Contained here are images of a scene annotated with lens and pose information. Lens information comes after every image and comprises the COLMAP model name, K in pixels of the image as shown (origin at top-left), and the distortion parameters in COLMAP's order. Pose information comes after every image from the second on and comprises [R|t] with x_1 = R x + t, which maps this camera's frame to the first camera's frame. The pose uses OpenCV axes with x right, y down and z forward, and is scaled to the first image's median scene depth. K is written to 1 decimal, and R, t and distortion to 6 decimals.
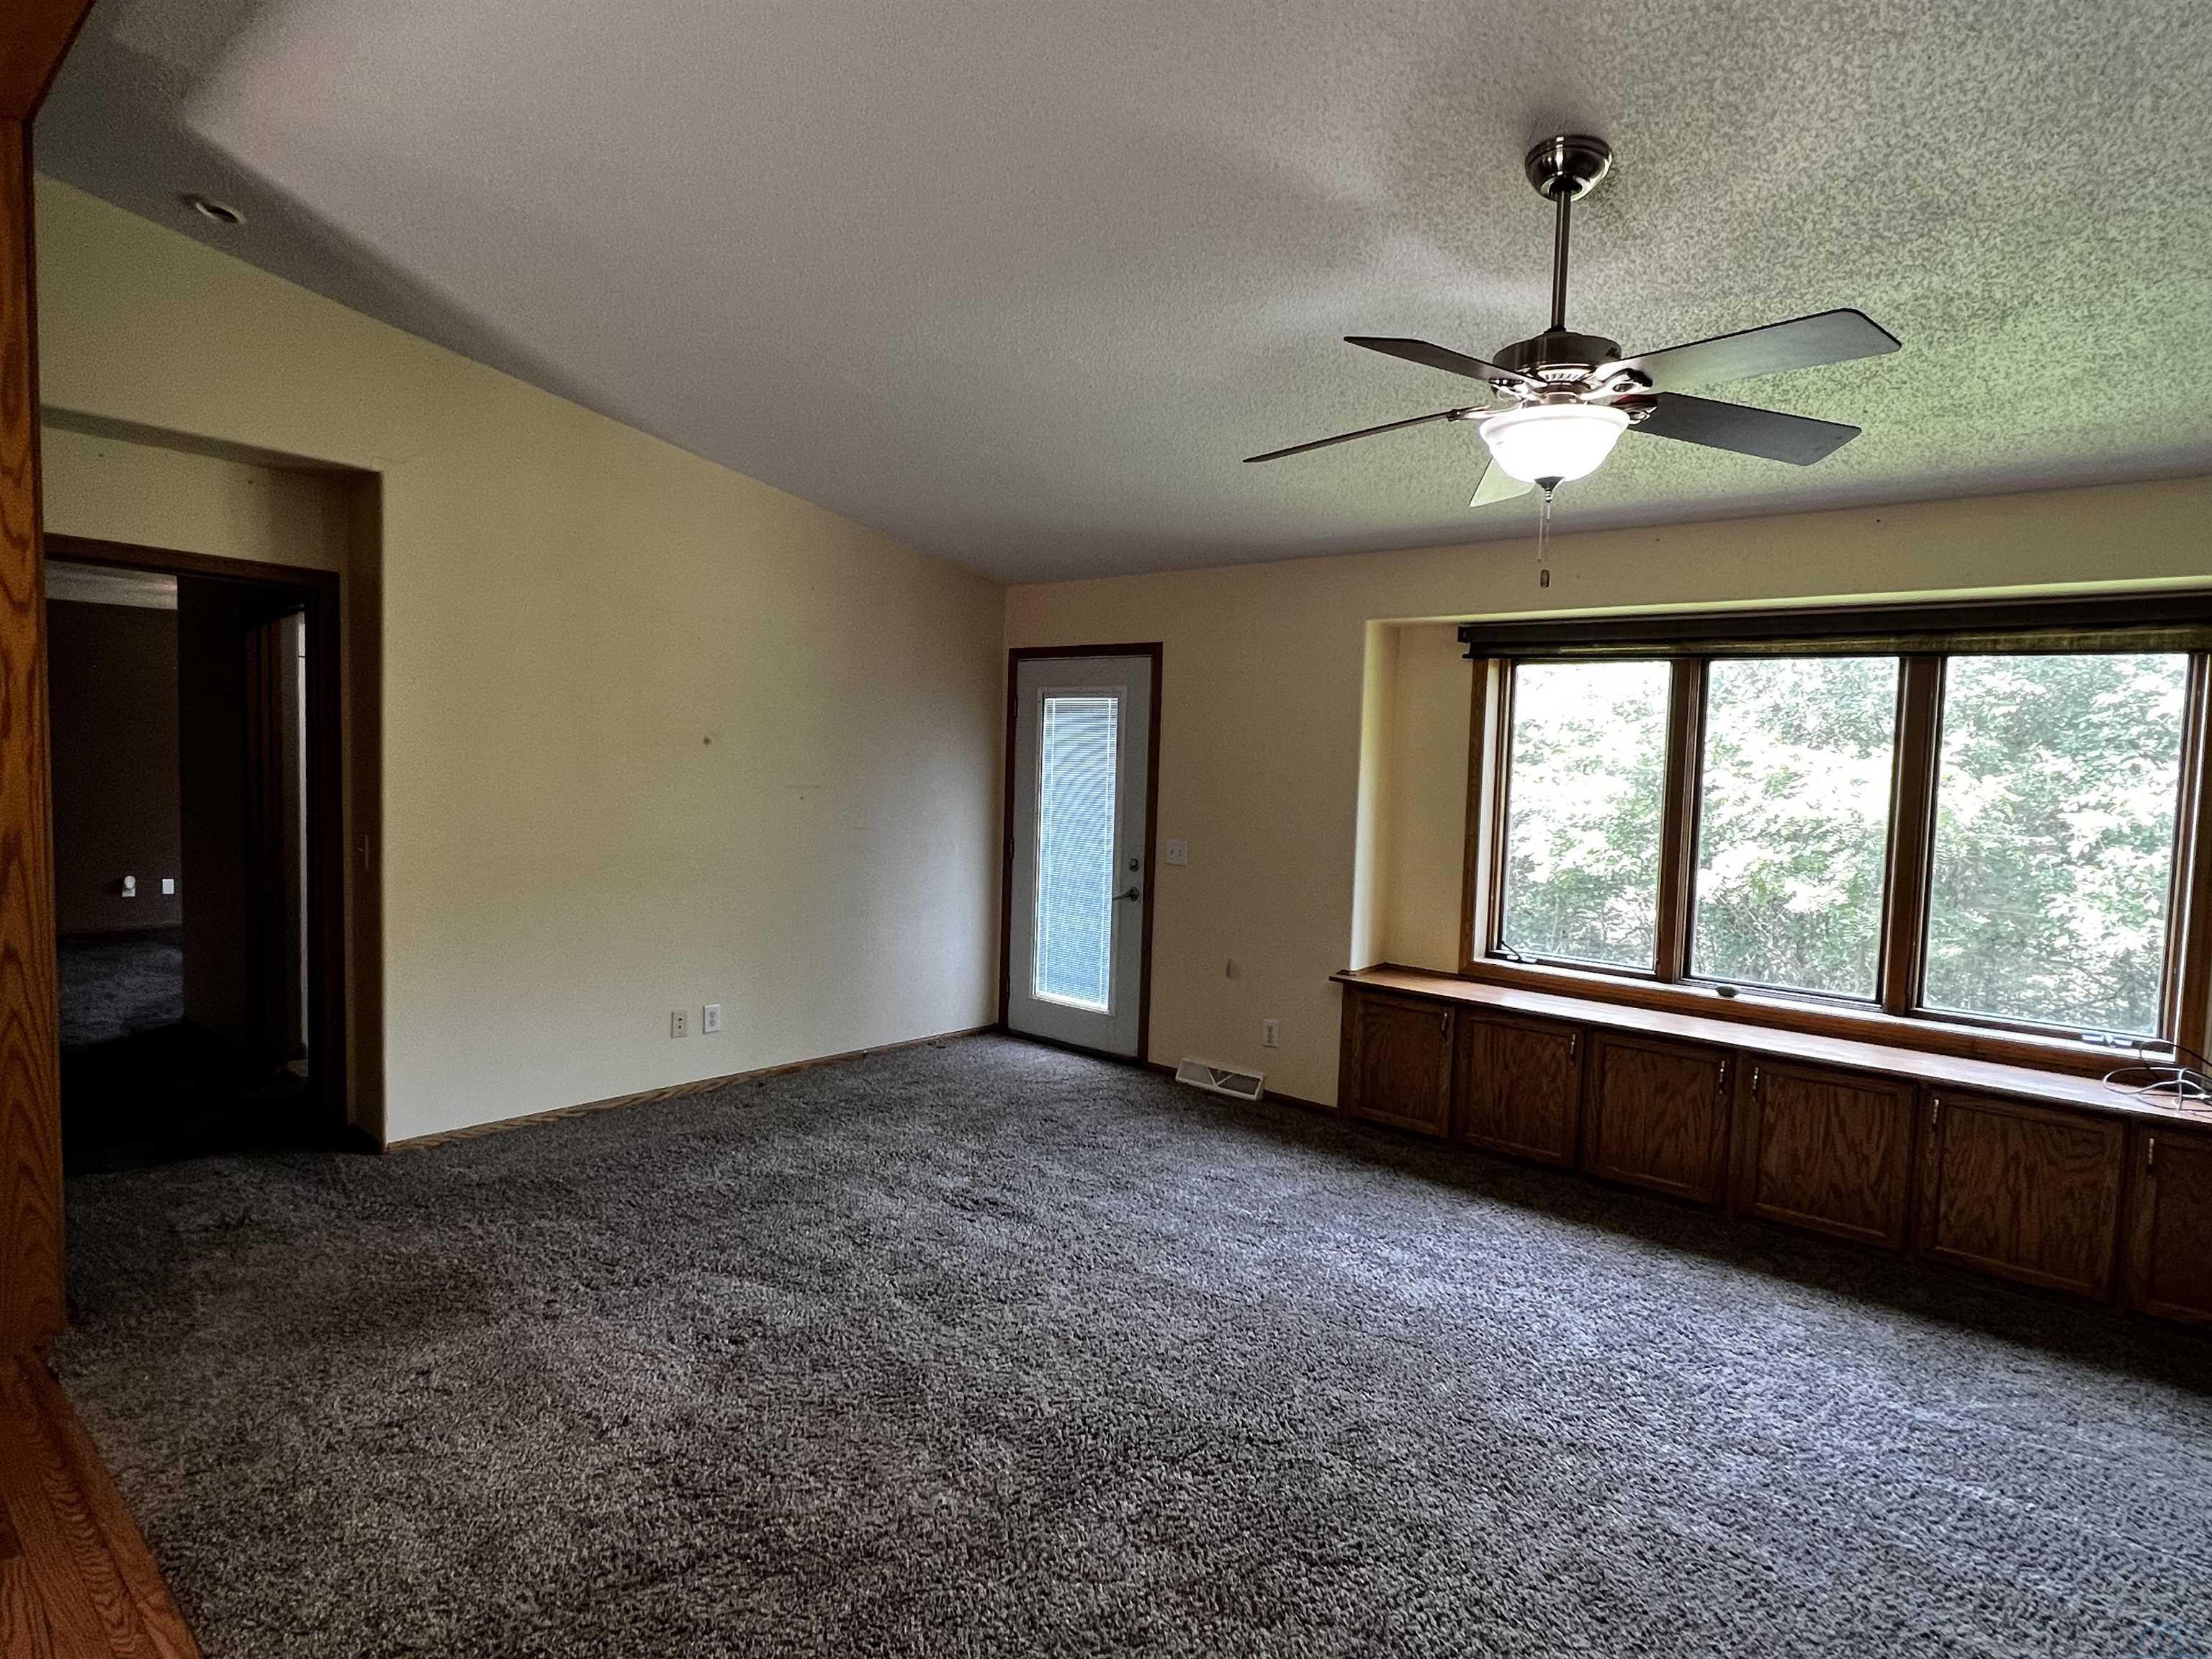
lens RADIAL K [[1197.4, 0, 1097.8], [0, 1197.4, 835.3], [0, 0, 1]] dist [-0.004276, 0.003244]
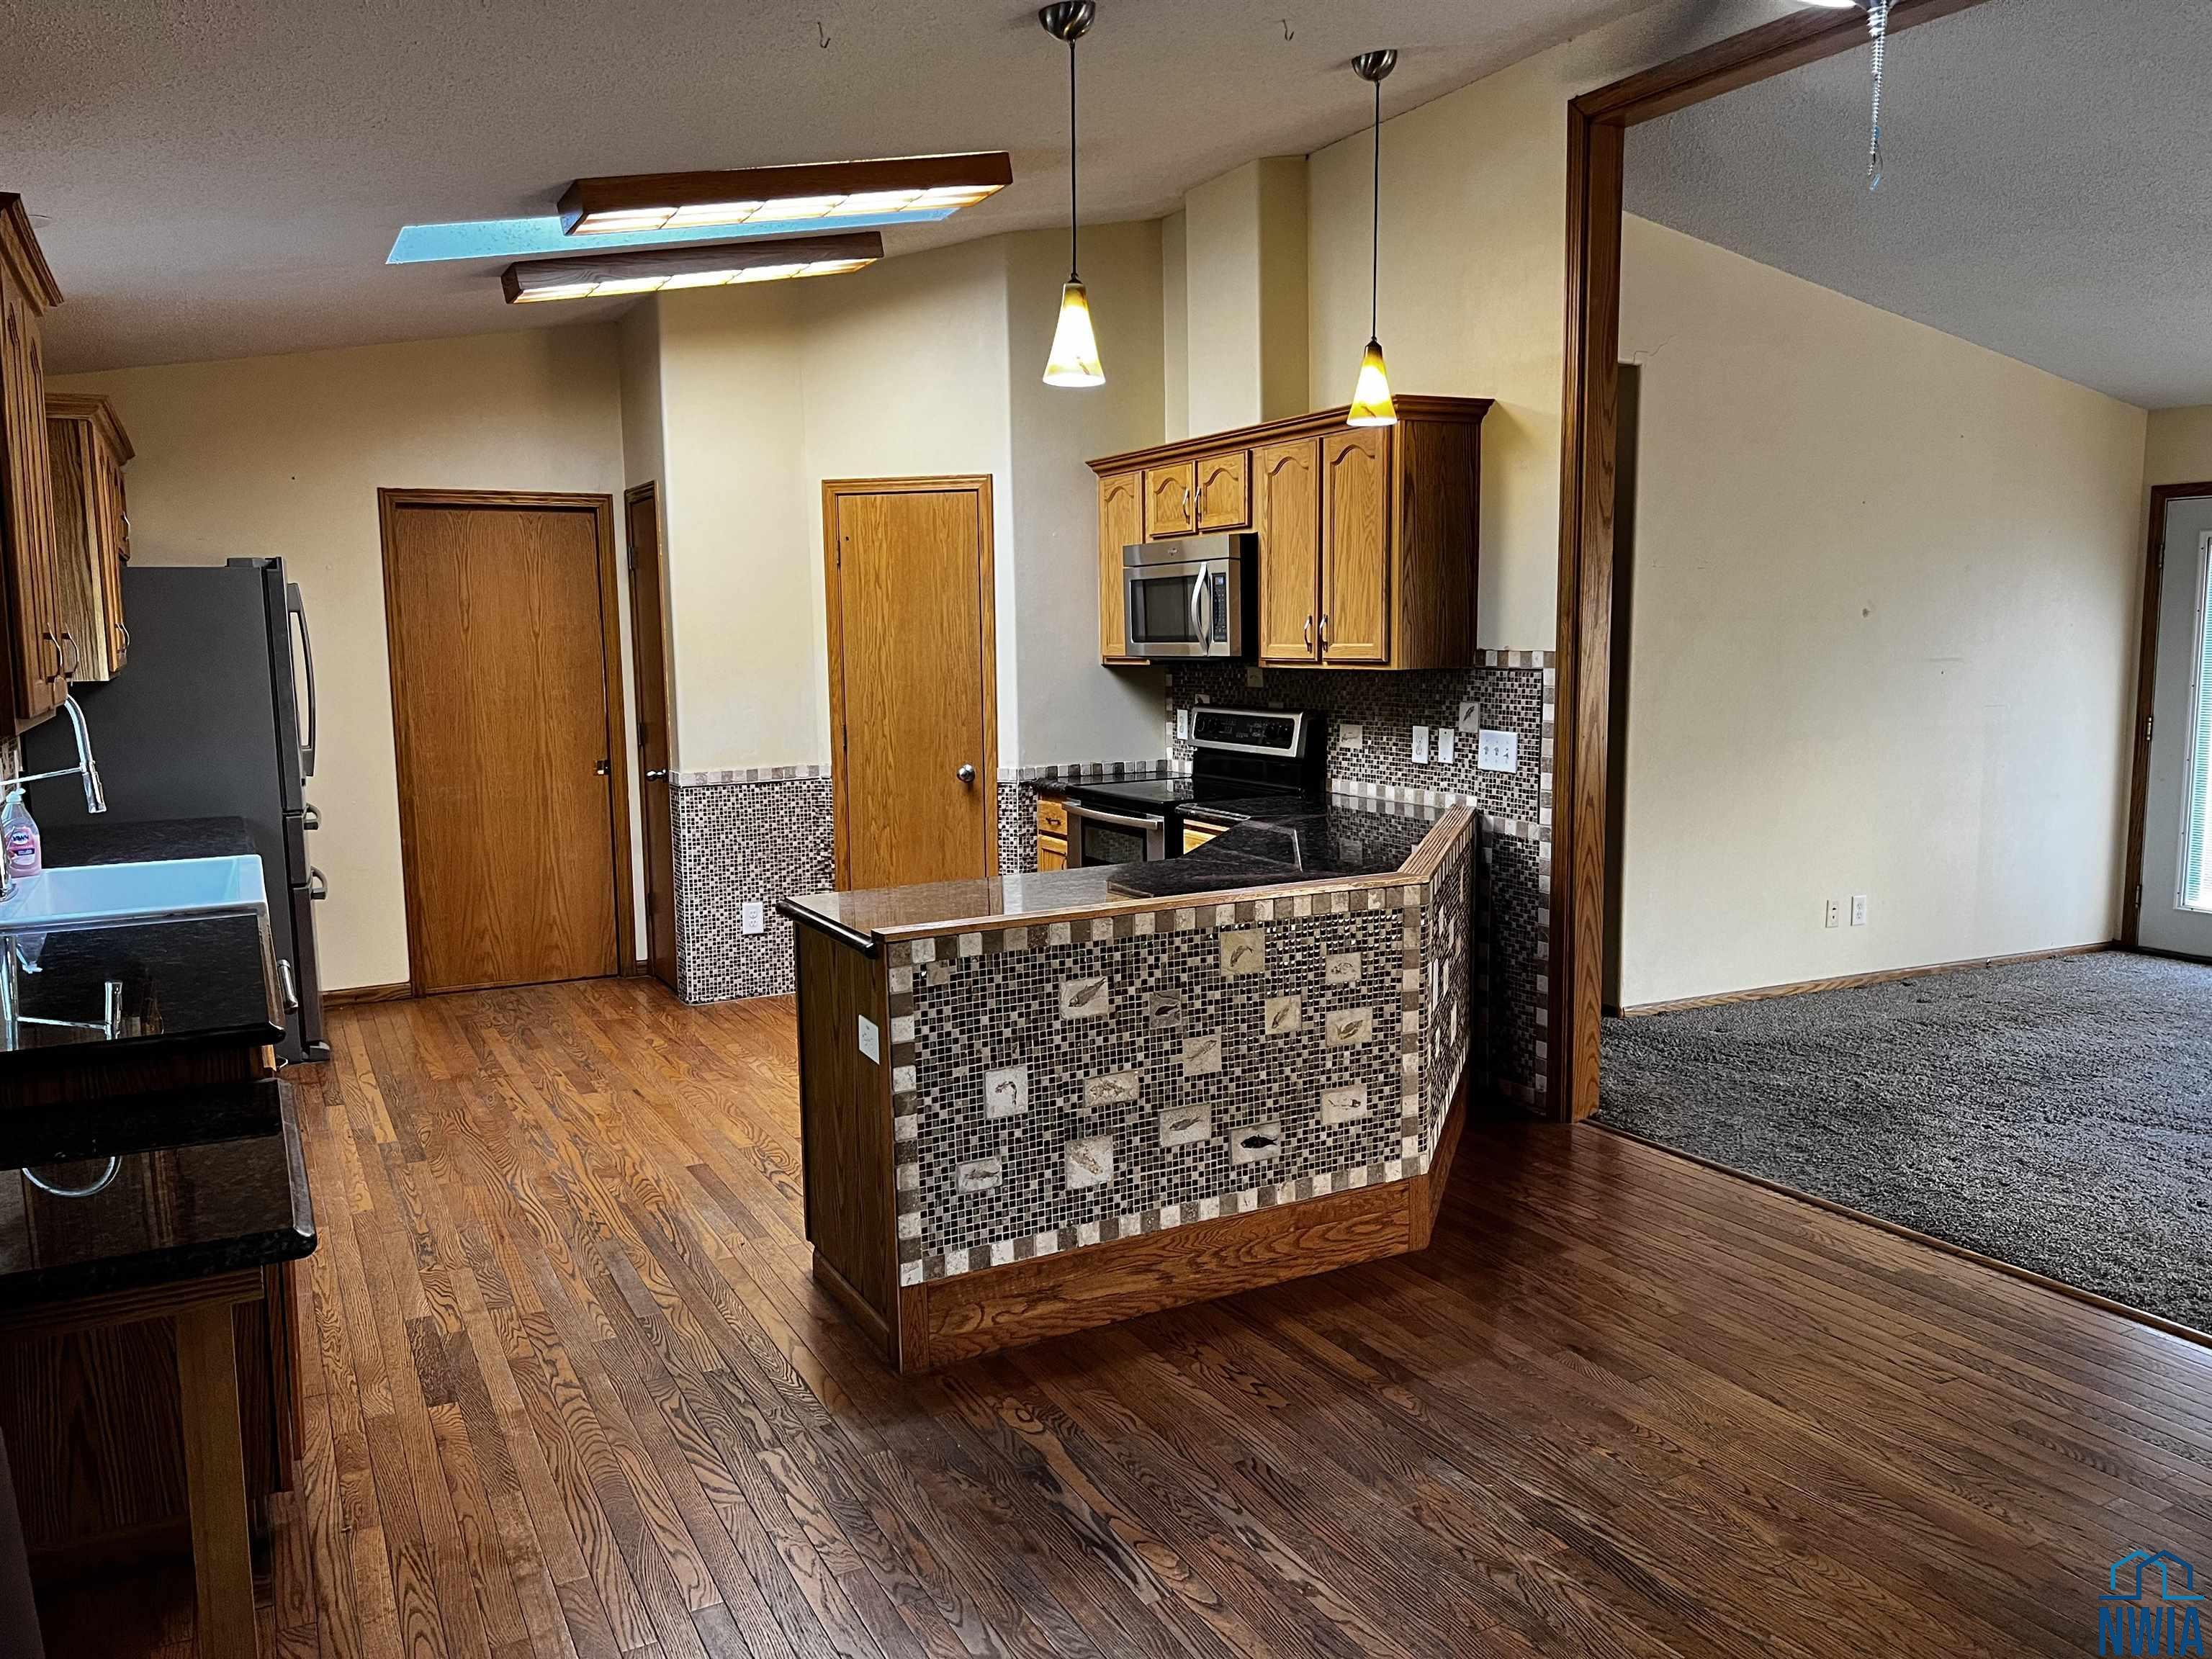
lens RADIAL K [[1660.4, 0, 1100.3], [0, 1660.4, 823.5], [0, 0, 1]] dist [0.054263, -0.076563]
pose [[0.931711, 0.003153, -0.363188, -0.465659], [0.013344, 0.998990, 0.042905, 0.024979], [0.362956, -0.044822, 0.930728, -0.502952]]
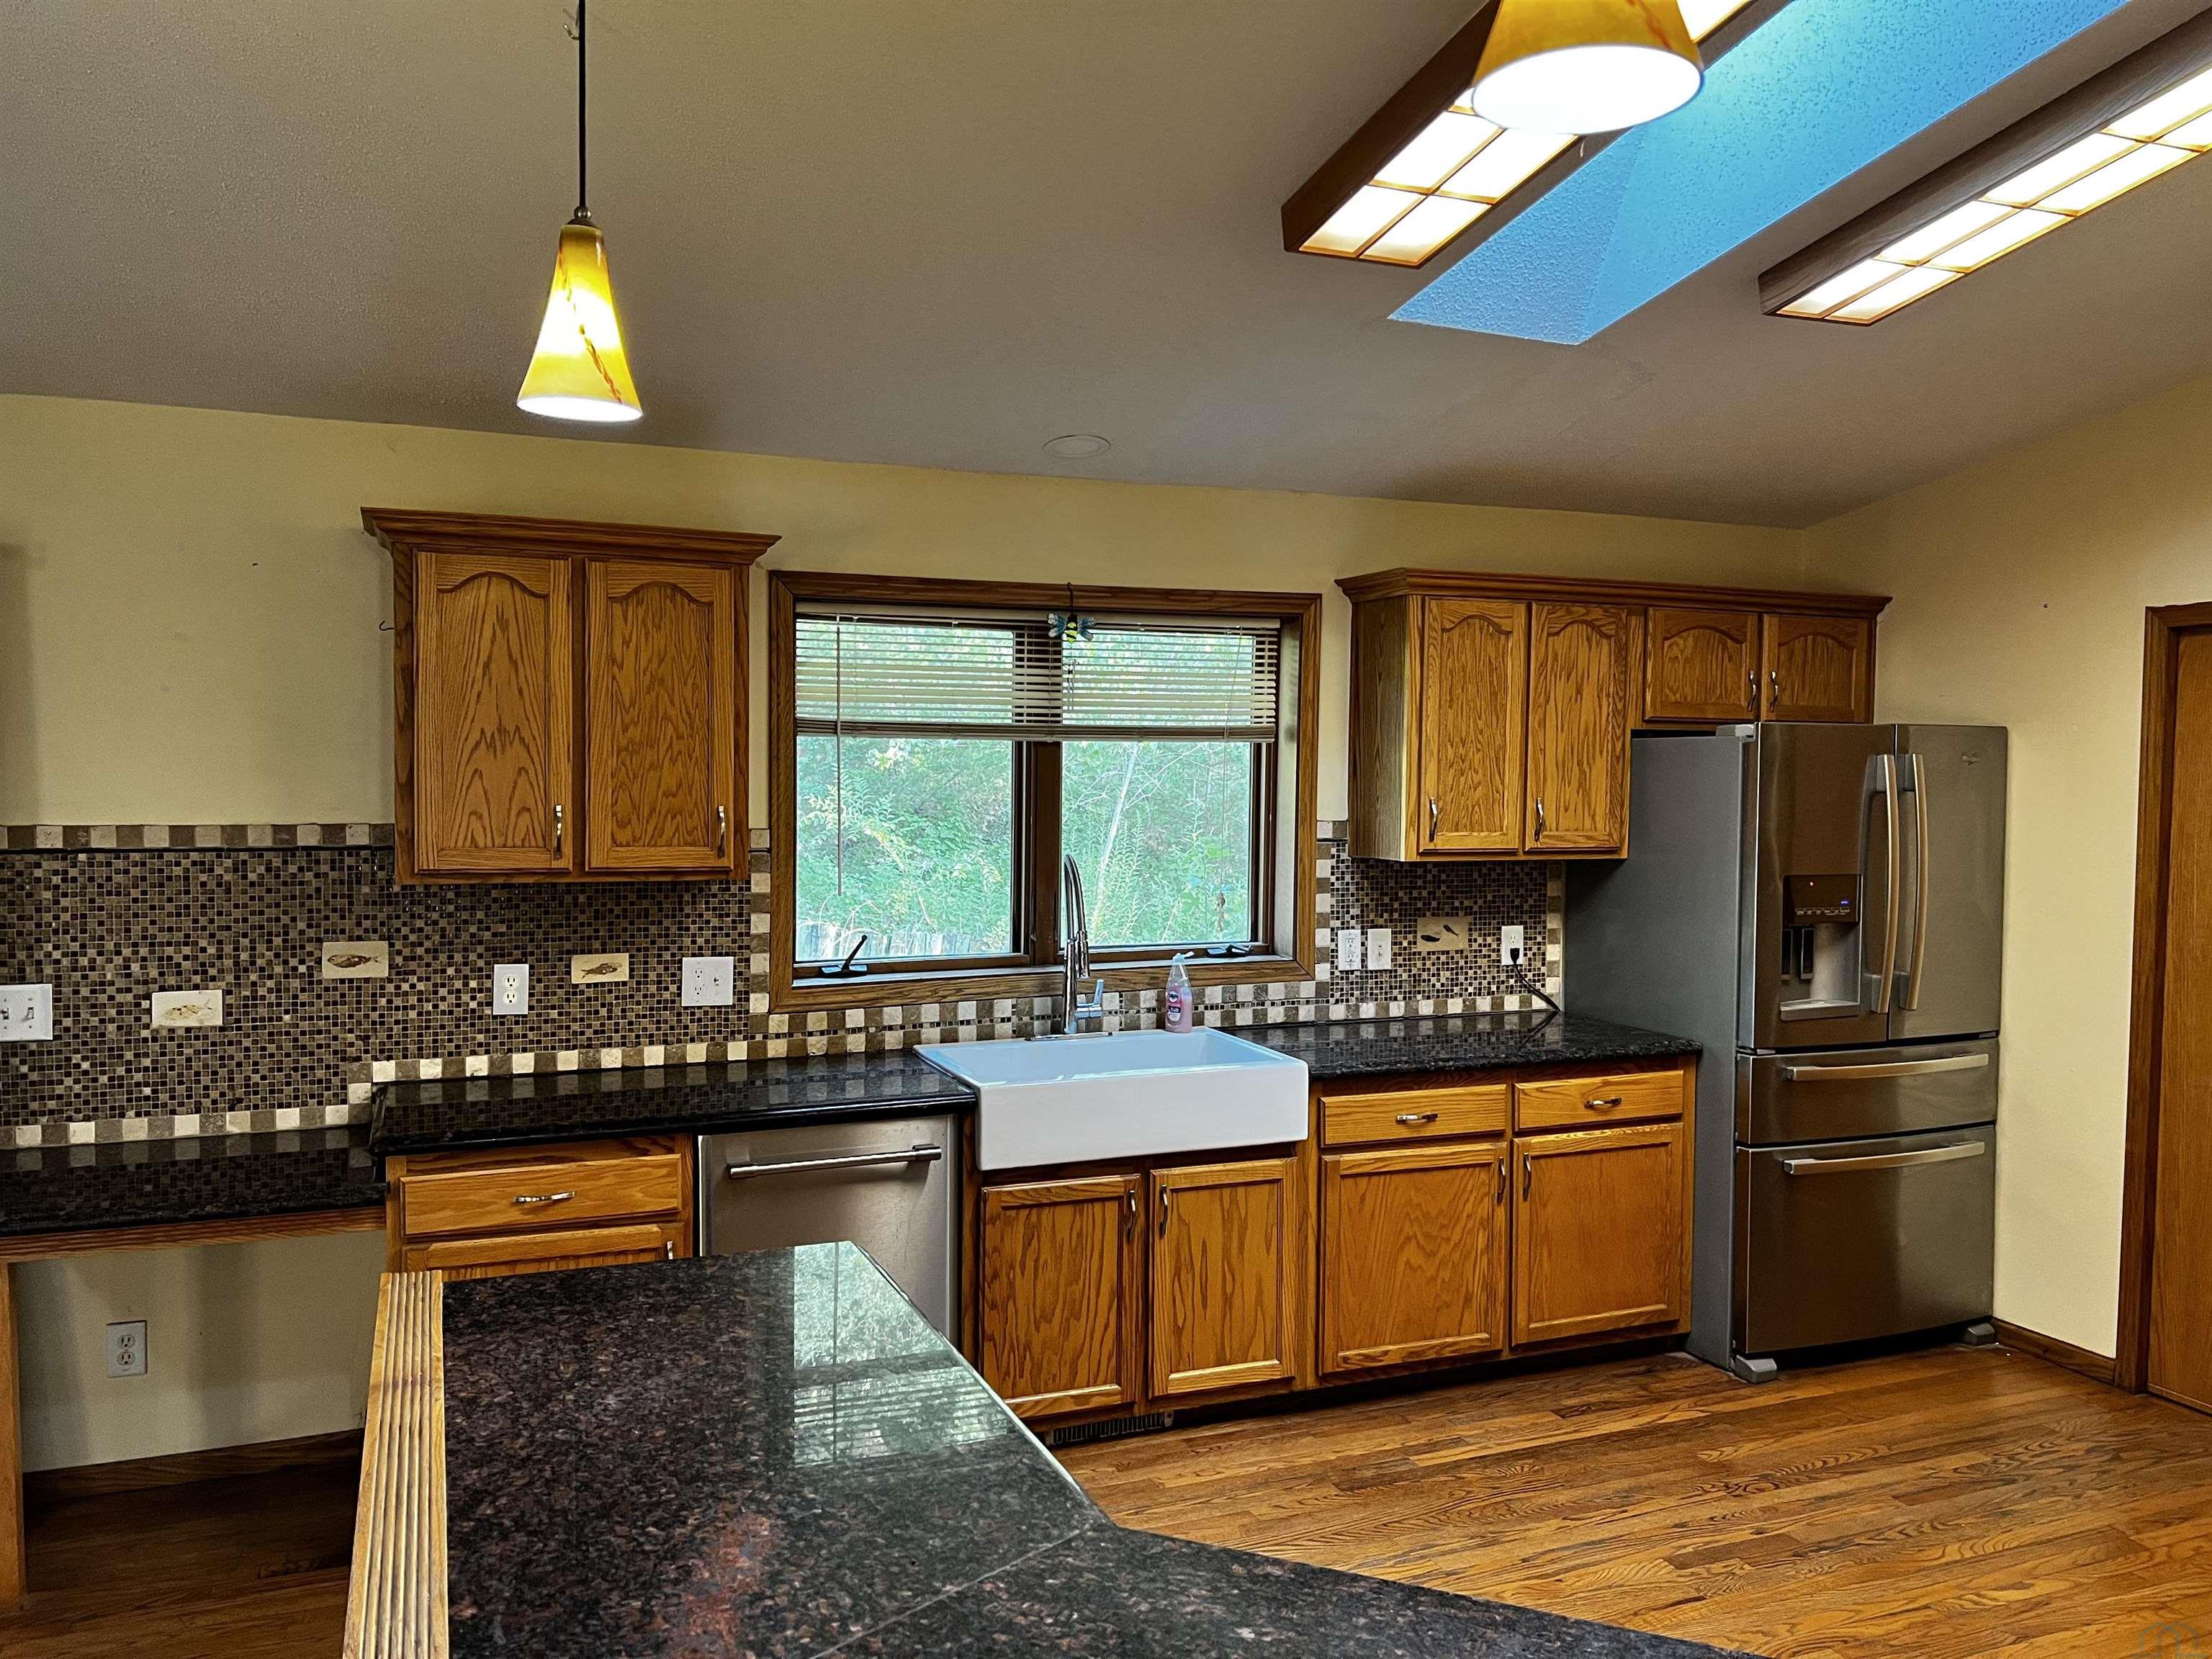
lens RADIAL K [[1660.4, 0, 1100.3], [0, 1660.4, 823.5], [0, 0, 1]] dist [0.054263, -0.076563]
pose [[-0.447701, -0.001535, -0.894182, -0.449805], [-0.087362, 0.995289, 0.042032, -0.078499], [0.889906, 0.096936, -0.445726, 0.559778]]
